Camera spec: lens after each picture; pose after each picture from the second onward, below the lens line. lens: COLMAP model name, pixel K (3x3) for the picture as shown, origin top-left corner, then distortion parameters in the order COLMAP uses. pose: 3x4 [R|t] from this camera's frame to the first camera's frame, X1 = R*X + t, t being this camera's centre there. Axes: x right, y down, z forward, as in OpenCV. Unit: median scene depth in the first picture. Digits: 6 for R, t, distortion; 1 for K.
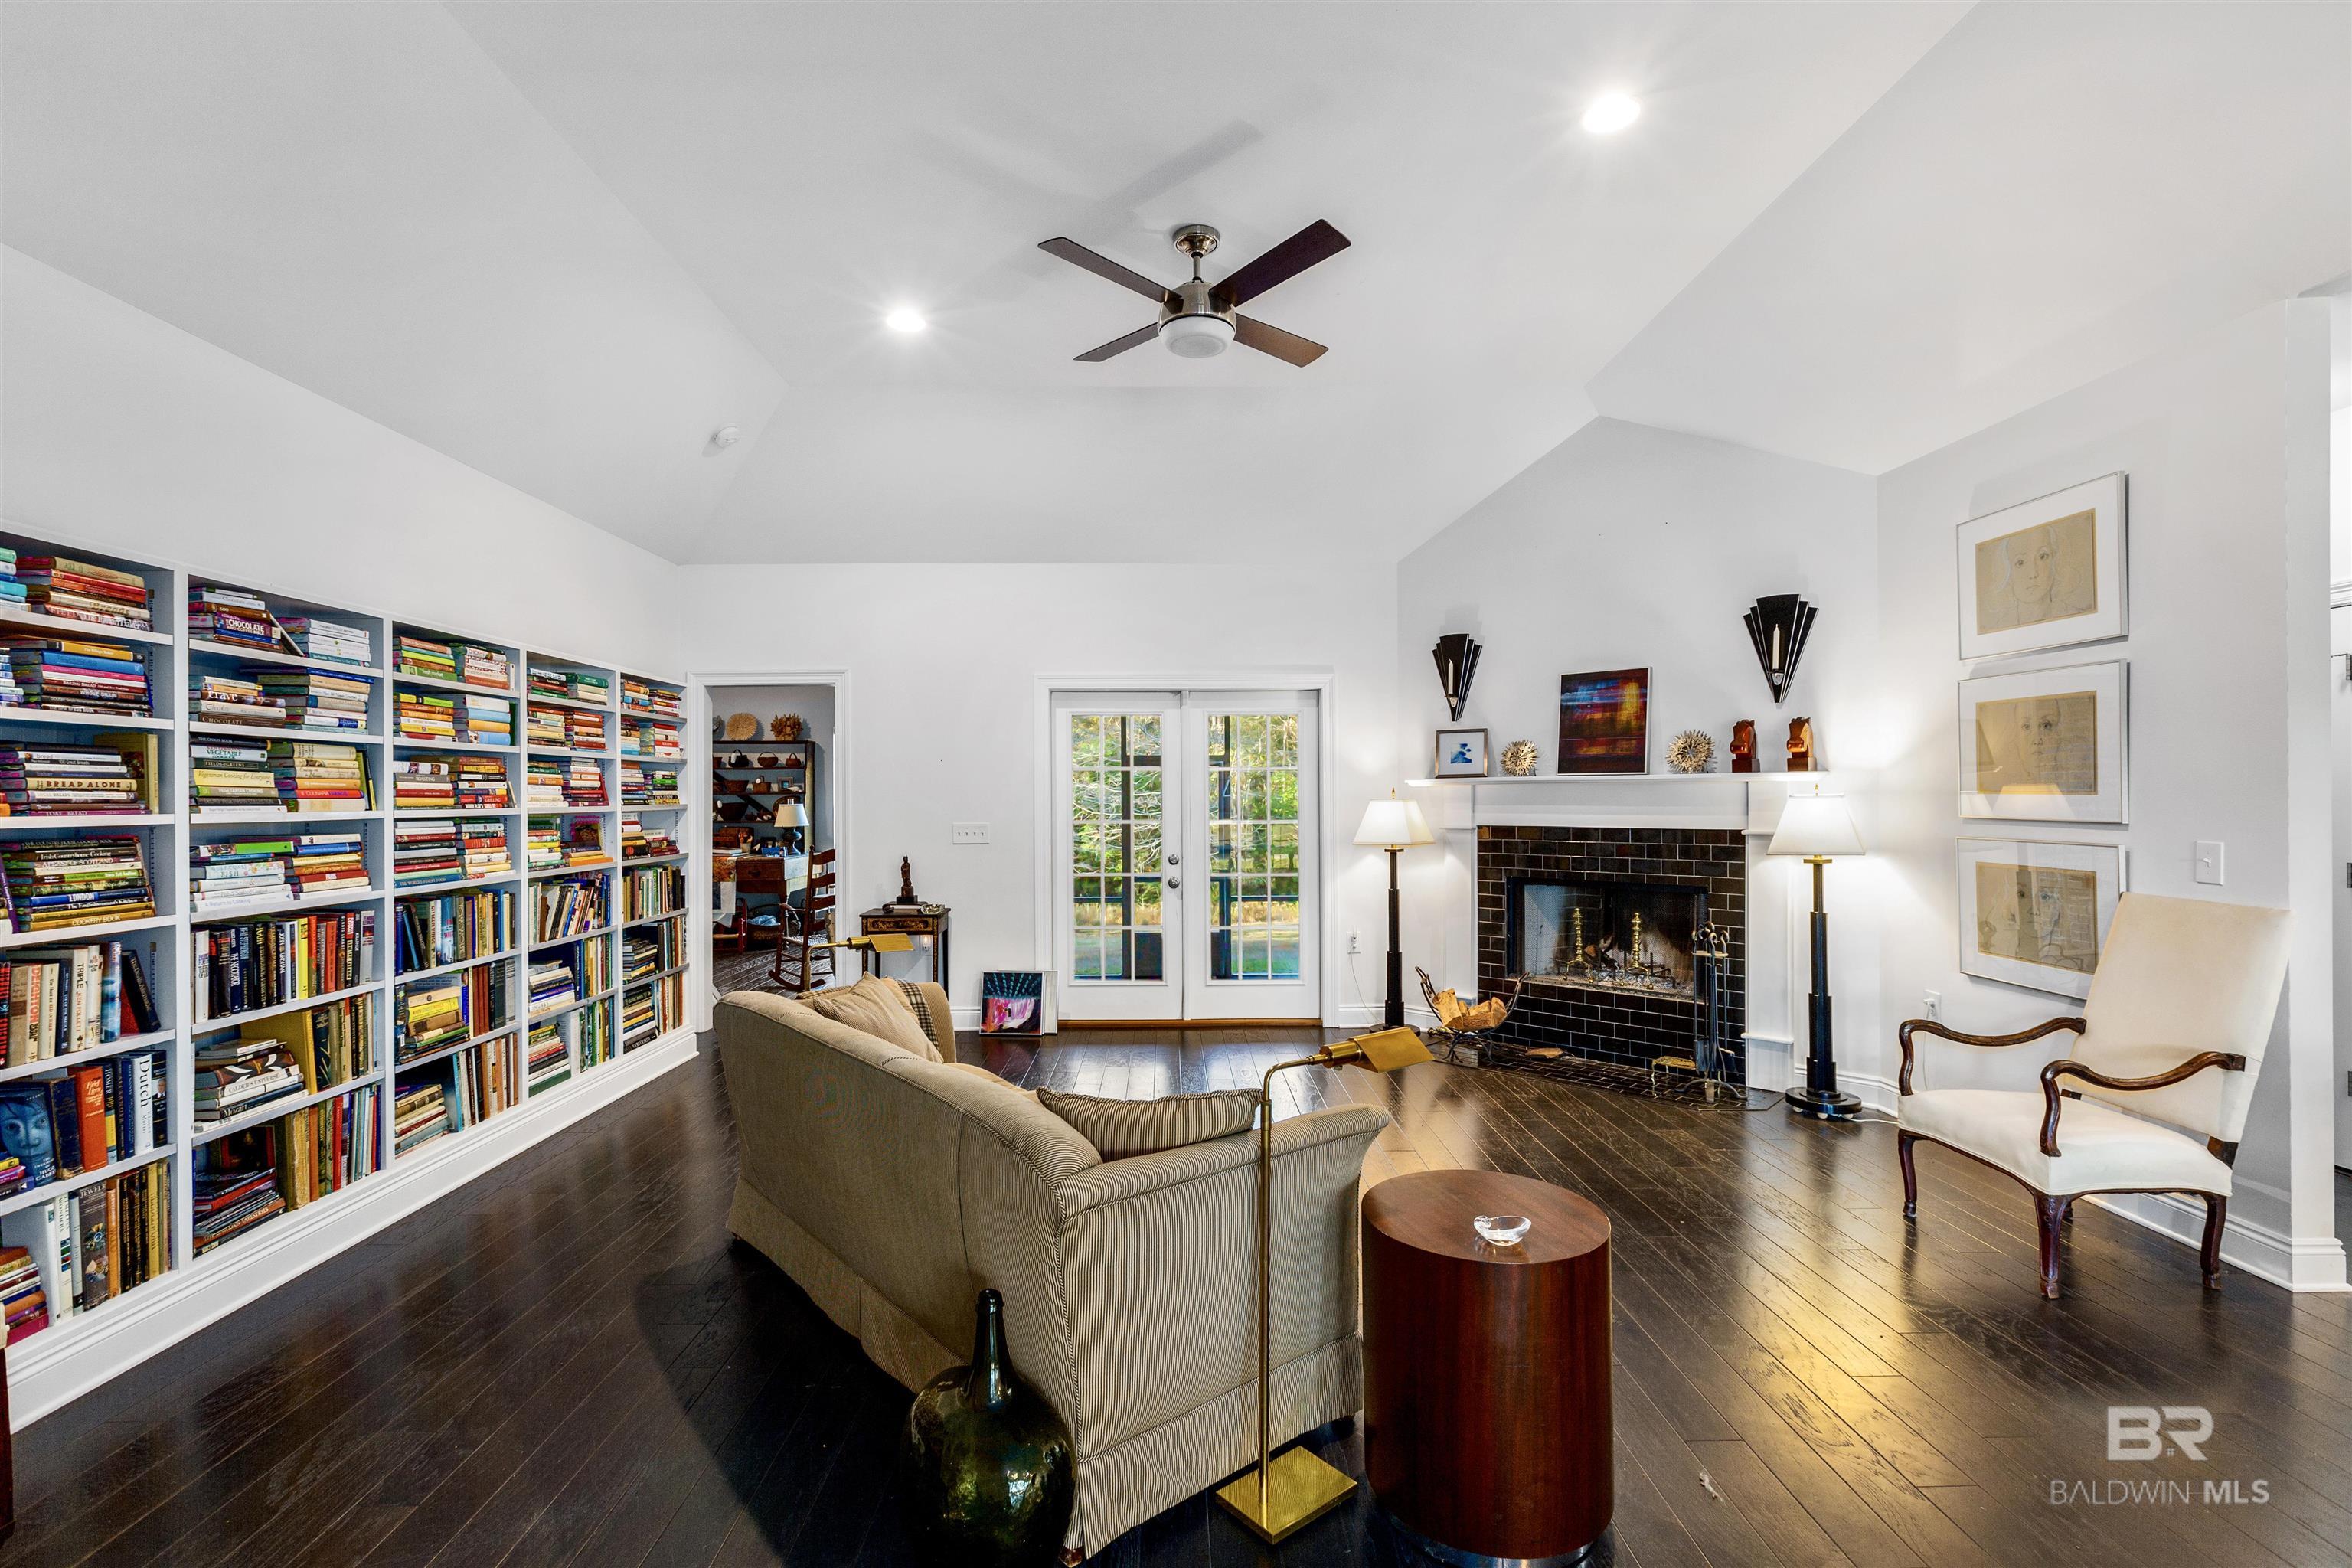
lens RADIAL K [[1077.6, 0, 1189.0], [0, 1077.6, 825.7], [0, 0, 1]] dist [-0.003994, 0.000748]
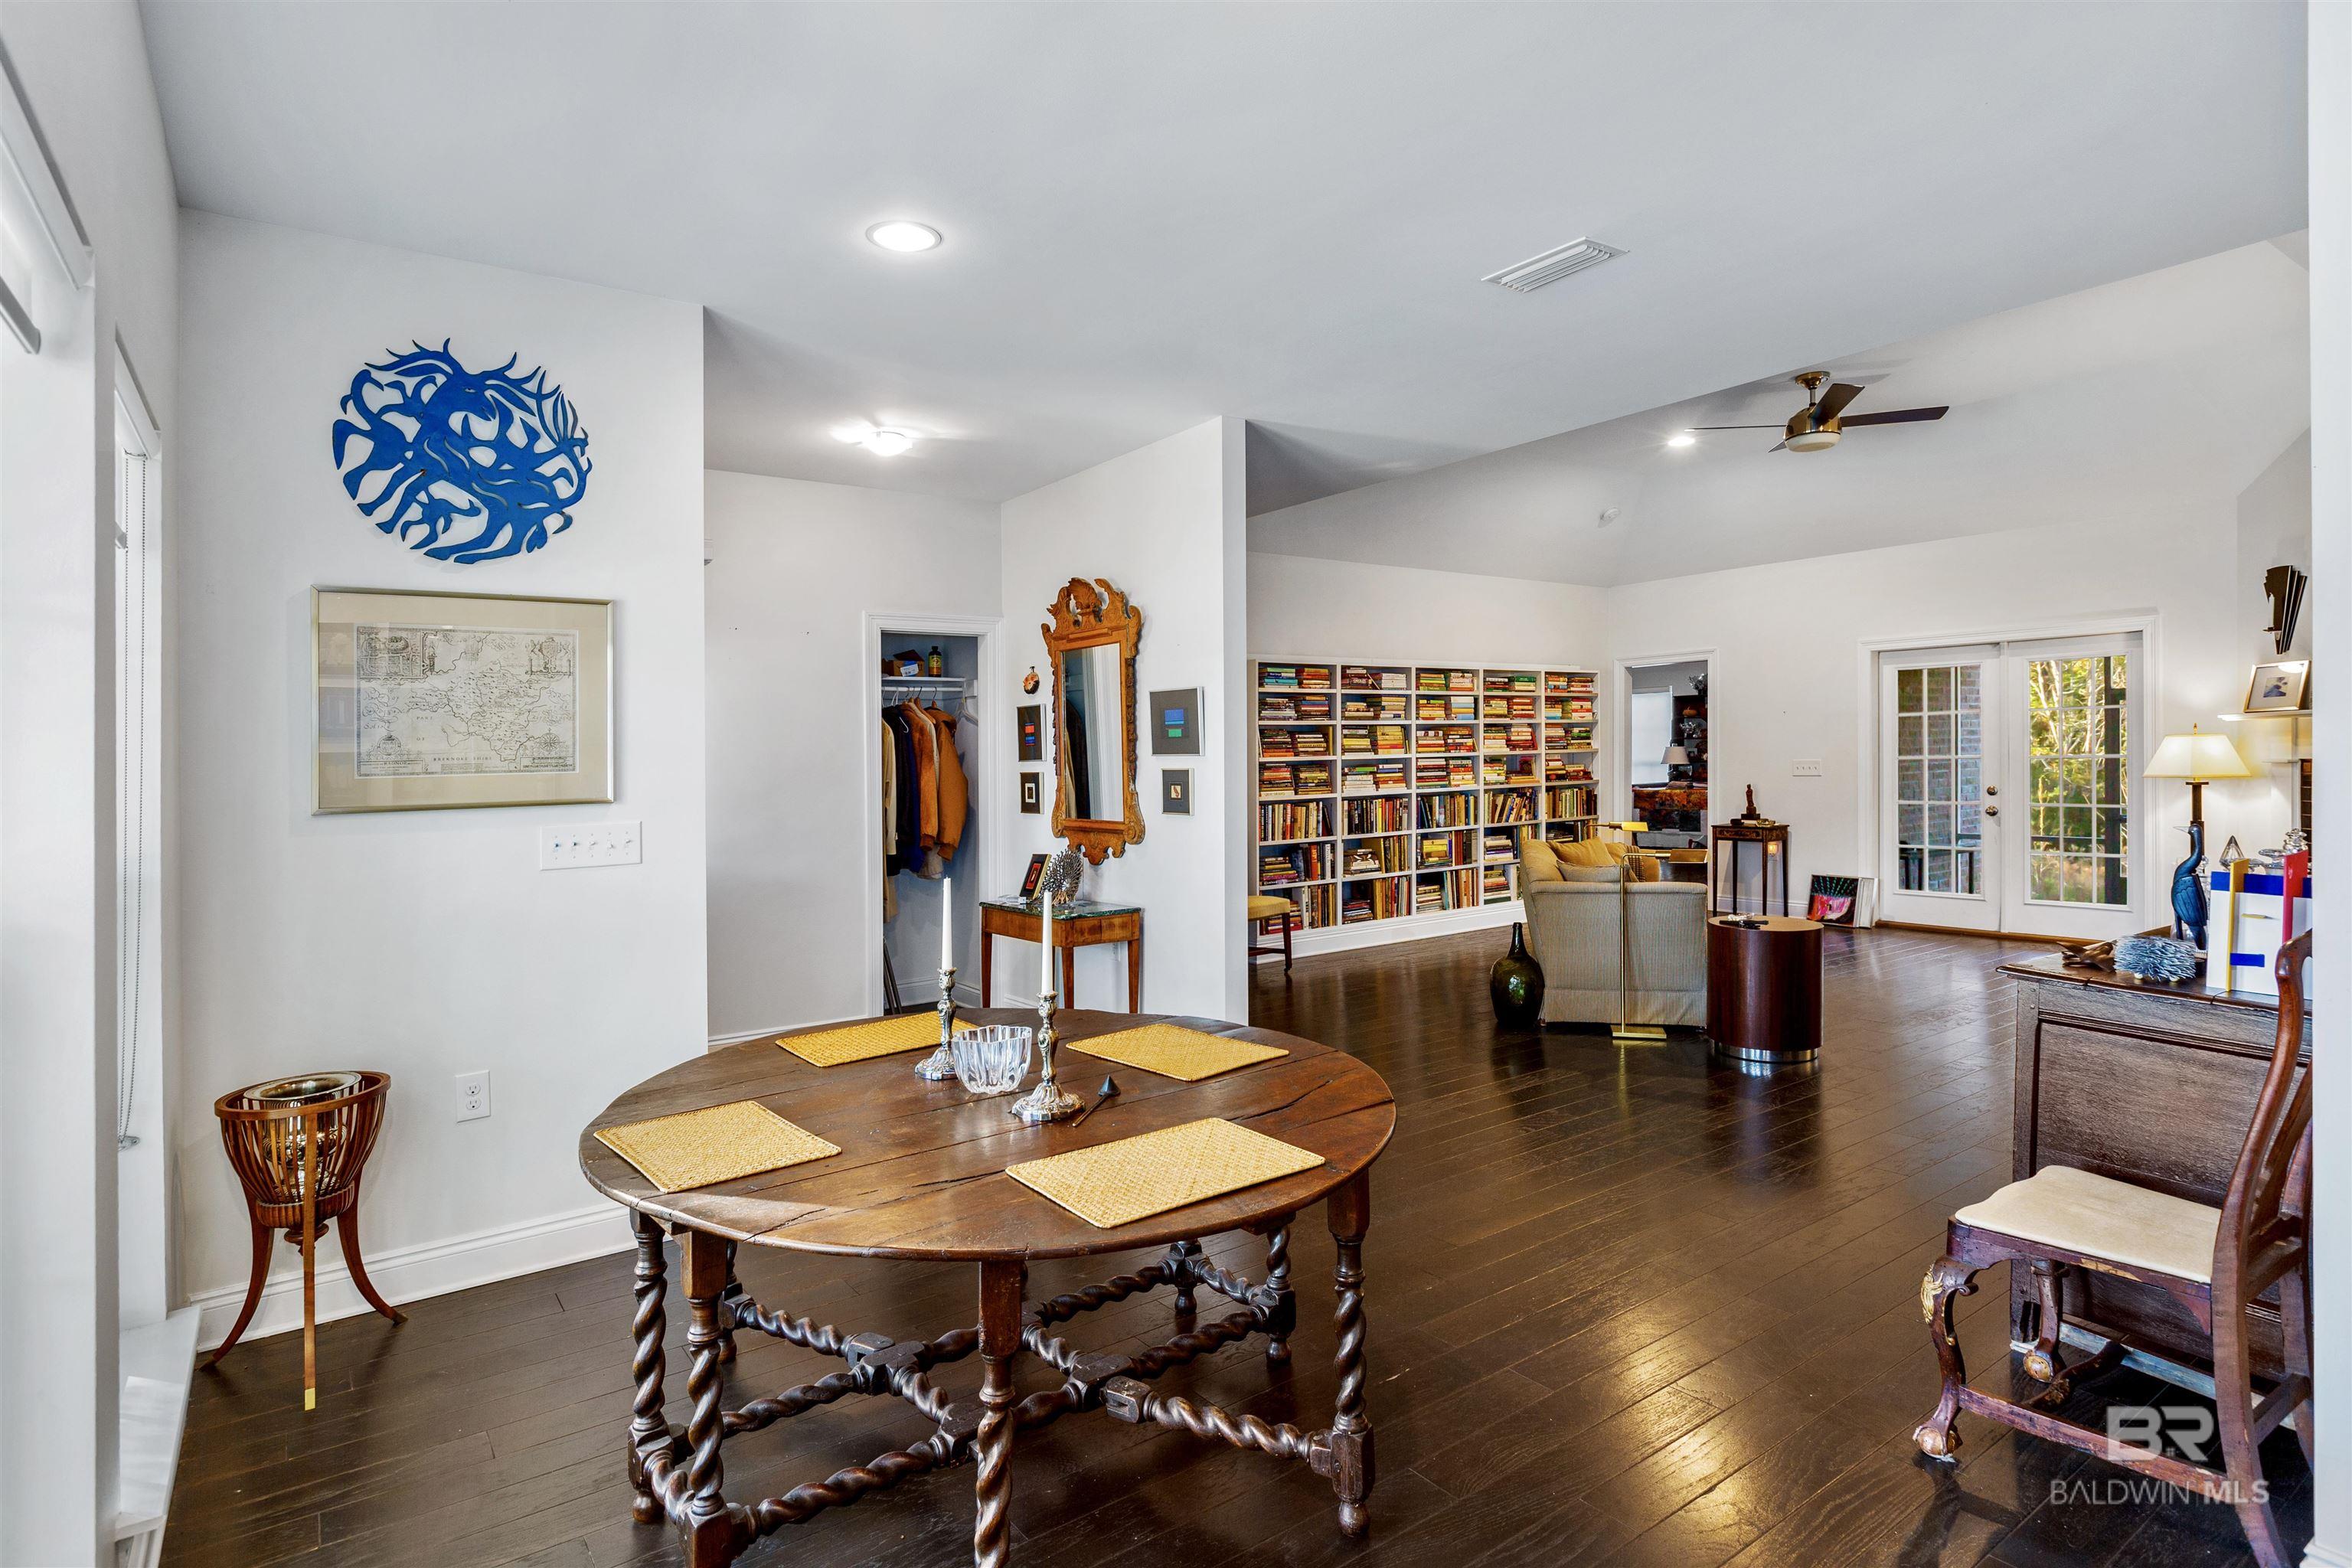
lens RADIAL K [[1163.8, 0, 1175.1], [0, 1163.8, 780.7], [0, 0, 1]] dist [-0.004565, -0.001658]
pose [[0.573586, 0.007791, -0.819108, 0.690509], [-0.000614, 0.999959, 0.009081, 0.014456], [0.819145, -0.004705, 0.573567, -0.572298]]
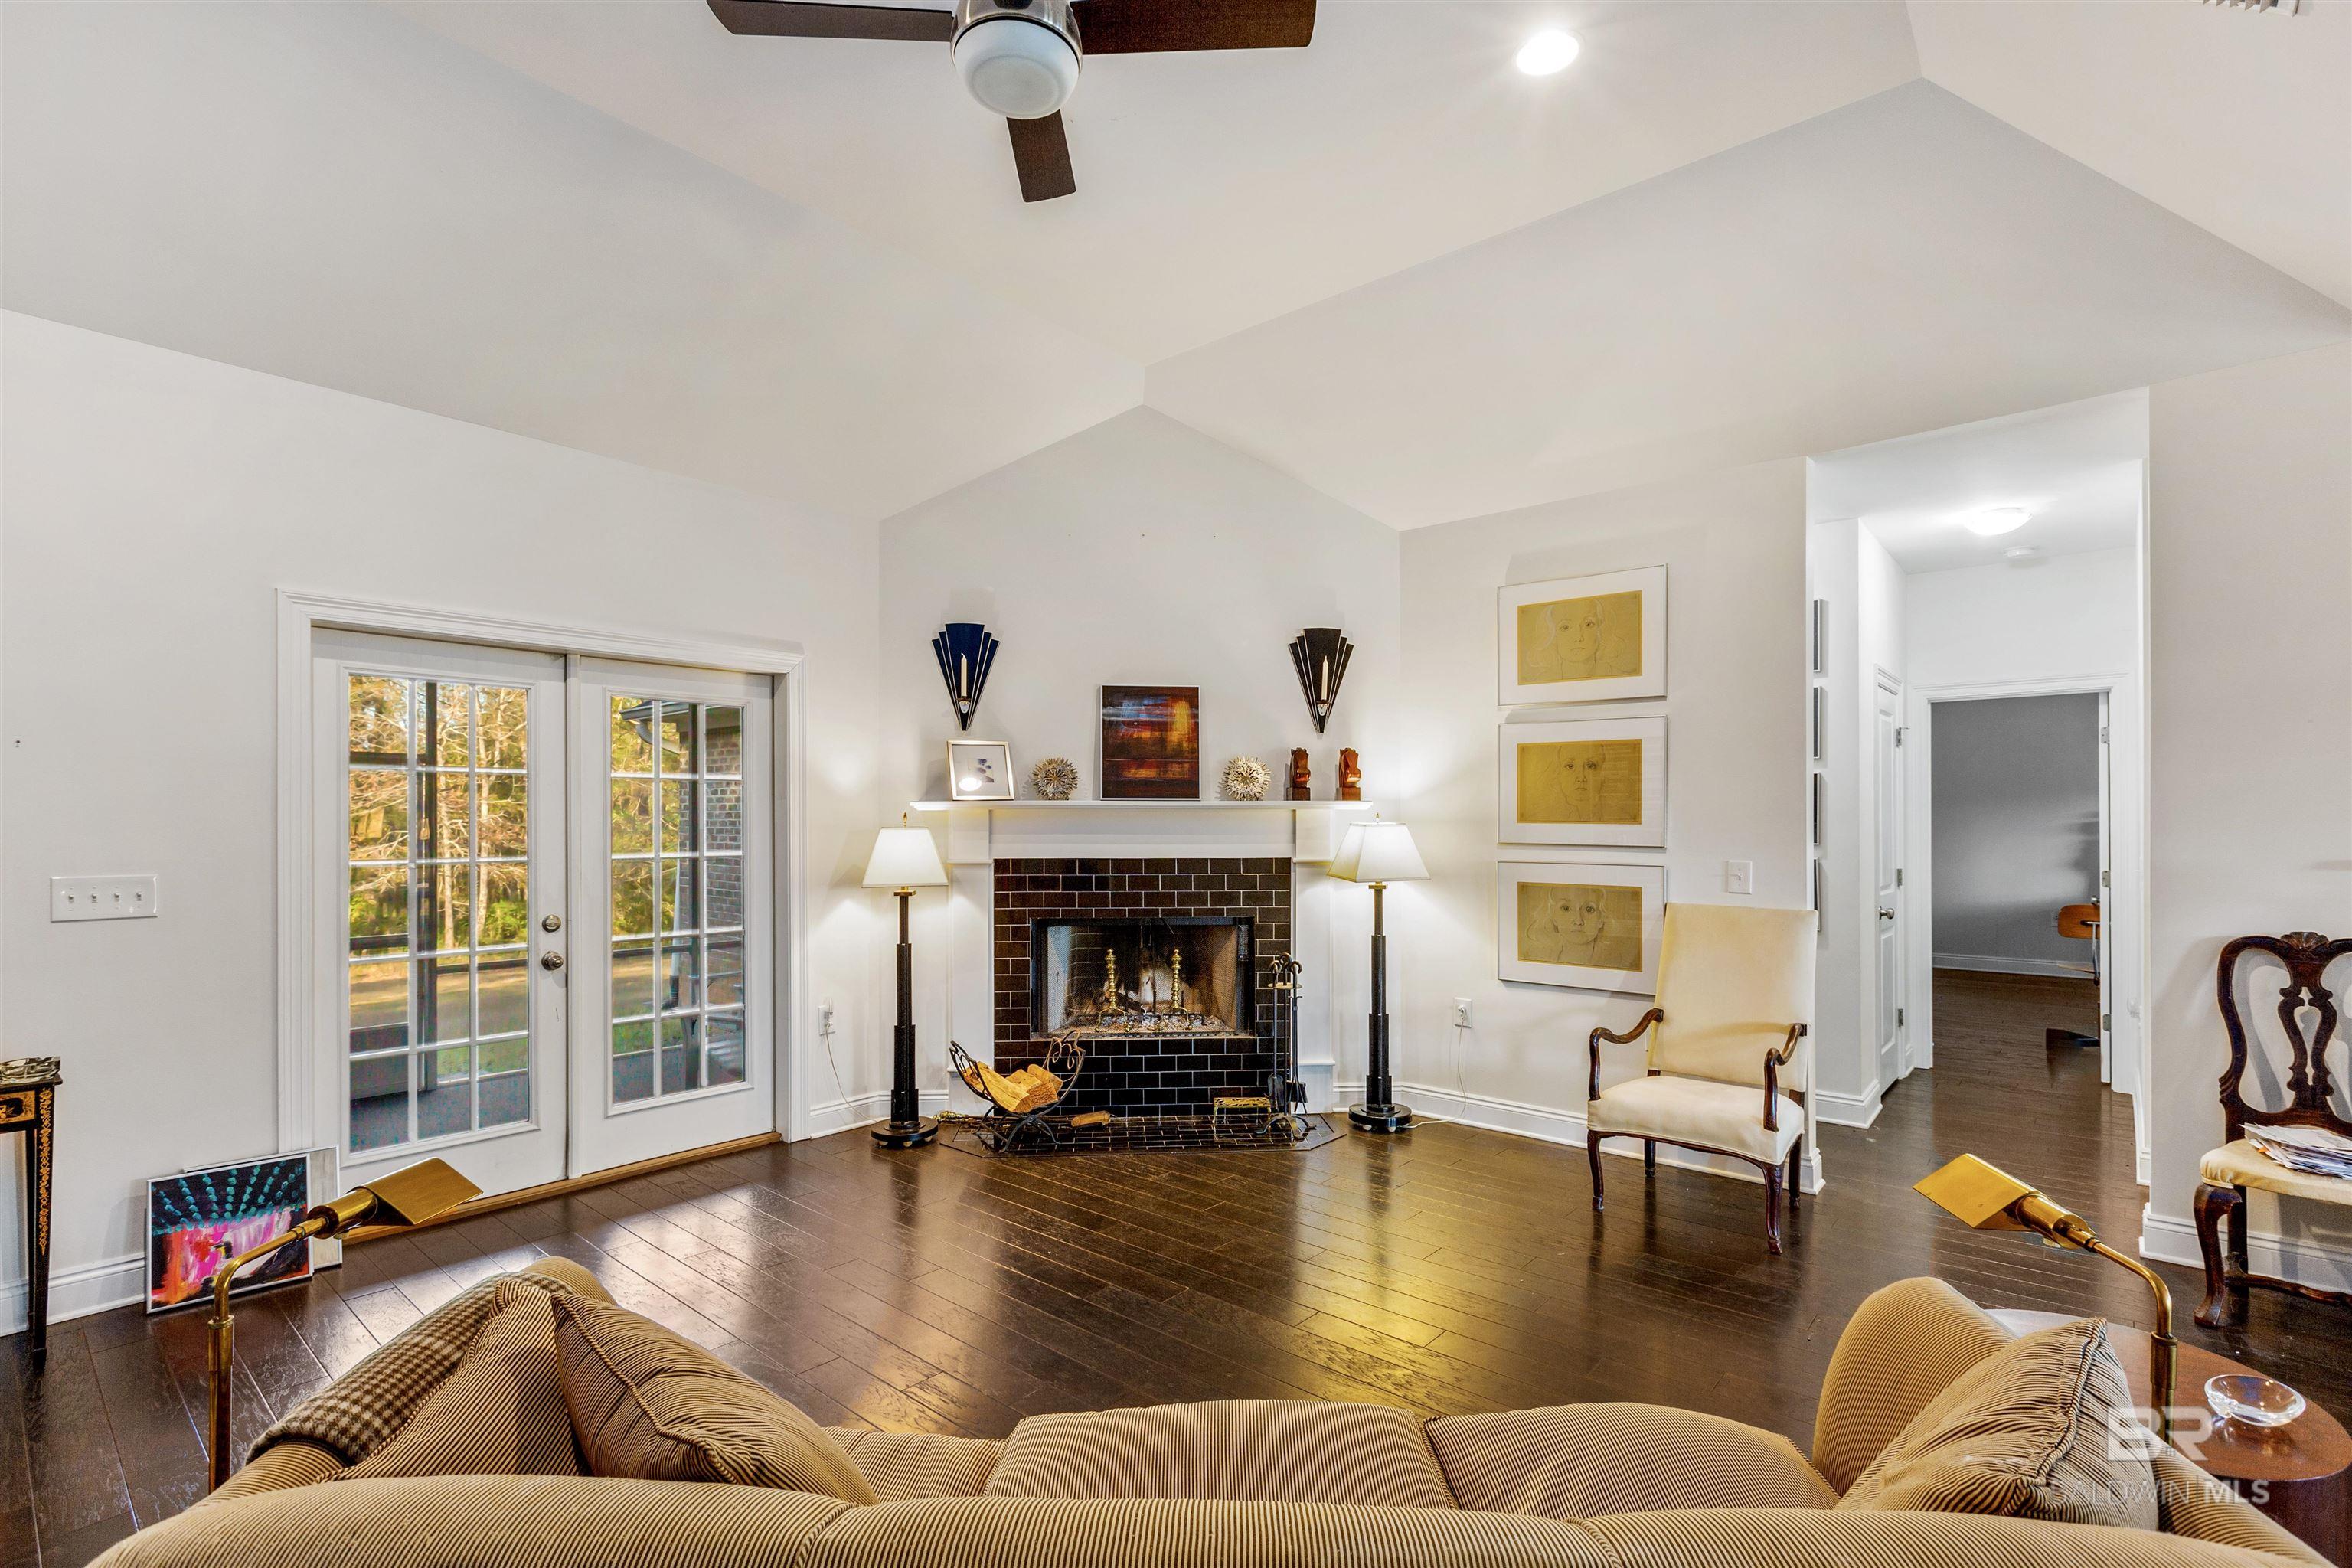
lens RADIAL K [[1077.6, 0, 1176.5], [0, 1077.6, 823.0], [0, 0, 1]] dist [-0.003994, 0.000748]
pose [[0.667479, 0.003307, 0.744621, -0.327842], [0.016634, 0.999674, -0.019351, -0.011699], [-0.744443, 0.025302, 0.667206, 0.443441]]
